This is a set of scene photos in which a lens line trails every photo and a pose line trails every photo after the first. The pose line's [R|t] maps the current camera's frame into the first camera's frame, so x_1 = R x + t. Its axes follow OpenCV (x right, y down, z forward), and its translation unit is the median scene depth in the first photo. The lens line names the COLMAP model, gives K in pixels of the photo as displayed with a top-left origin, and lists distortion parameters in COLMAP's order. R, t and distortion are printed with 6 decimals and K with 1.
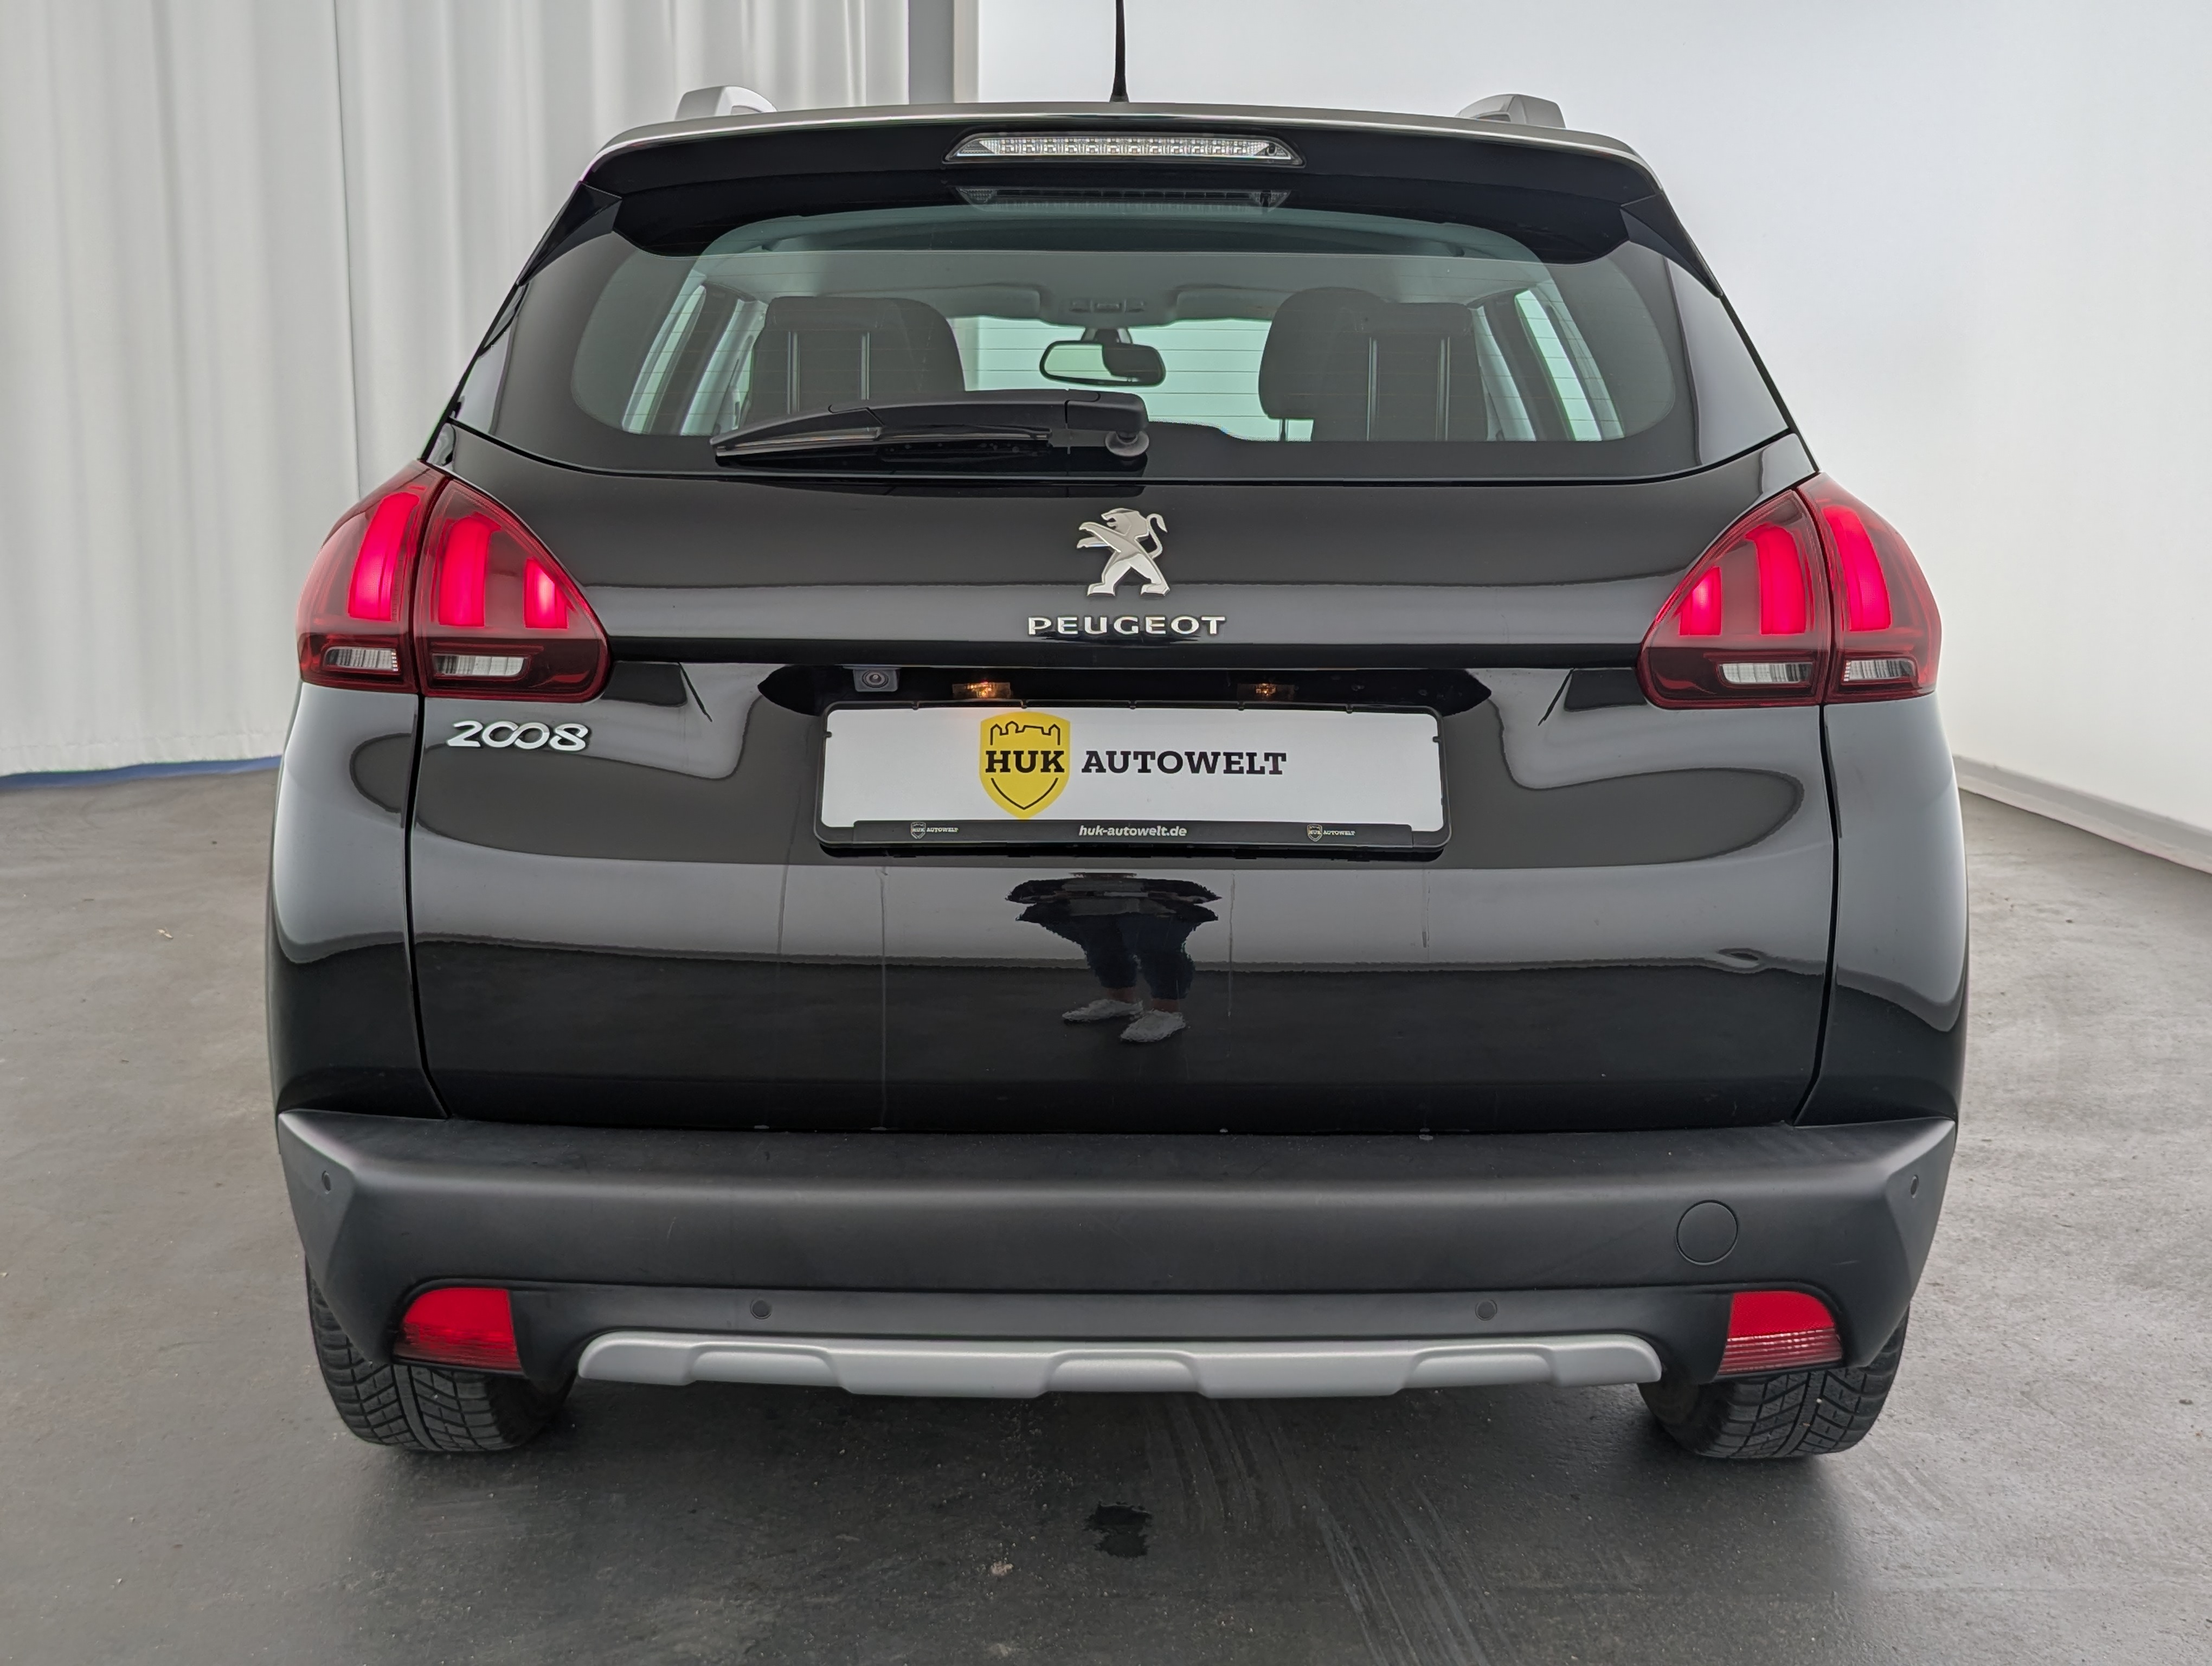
lens RADIAL K [[2313.8, 0, 1115.6], [0, 2313.8, 816.1], [0, 0, 1]] dist [0.017513, 0.000000]
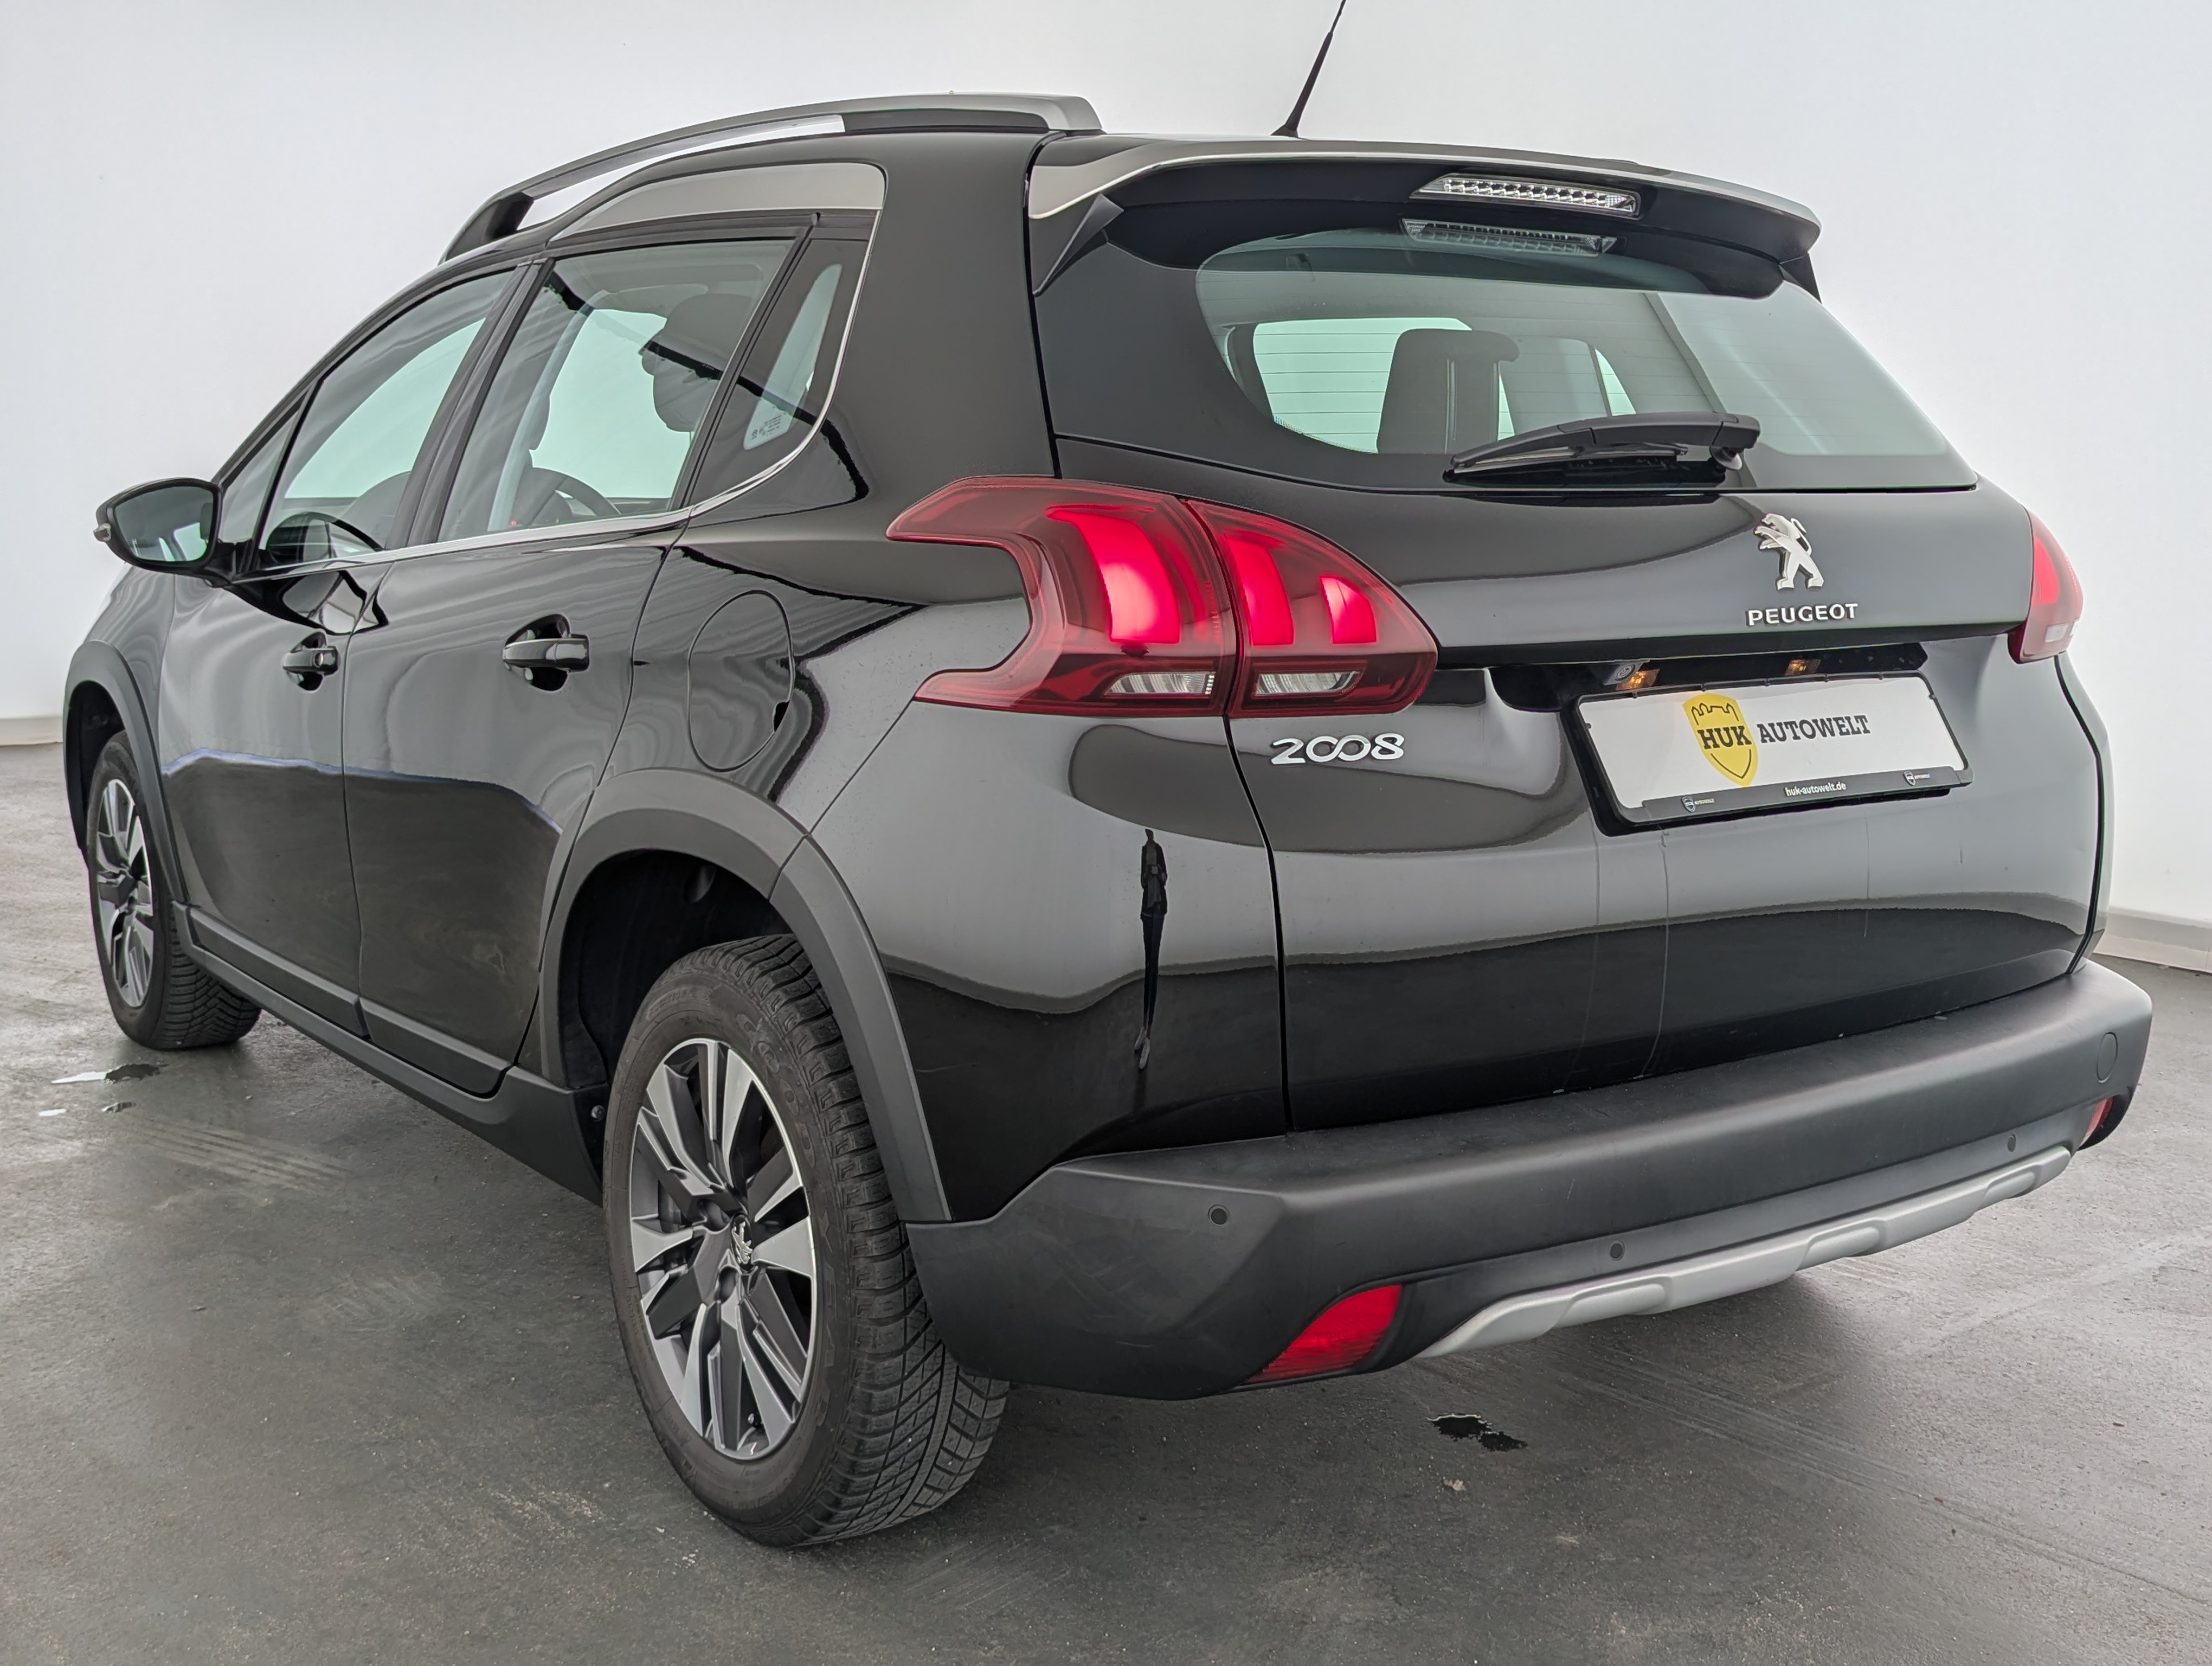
lens RADIAL K [[2313.8, 0, 1091.5], [0, 2313.8, 841.3], [0, 0, 1]] dist [0.017513, 0.000000]
pose [[0.830737, -0.095165, 0.548471, -0.915874], [0.089459, 0.995296, 0.037194, -0.042100], [-0.549430, 0.018167, 0.835342, 0.210042]]
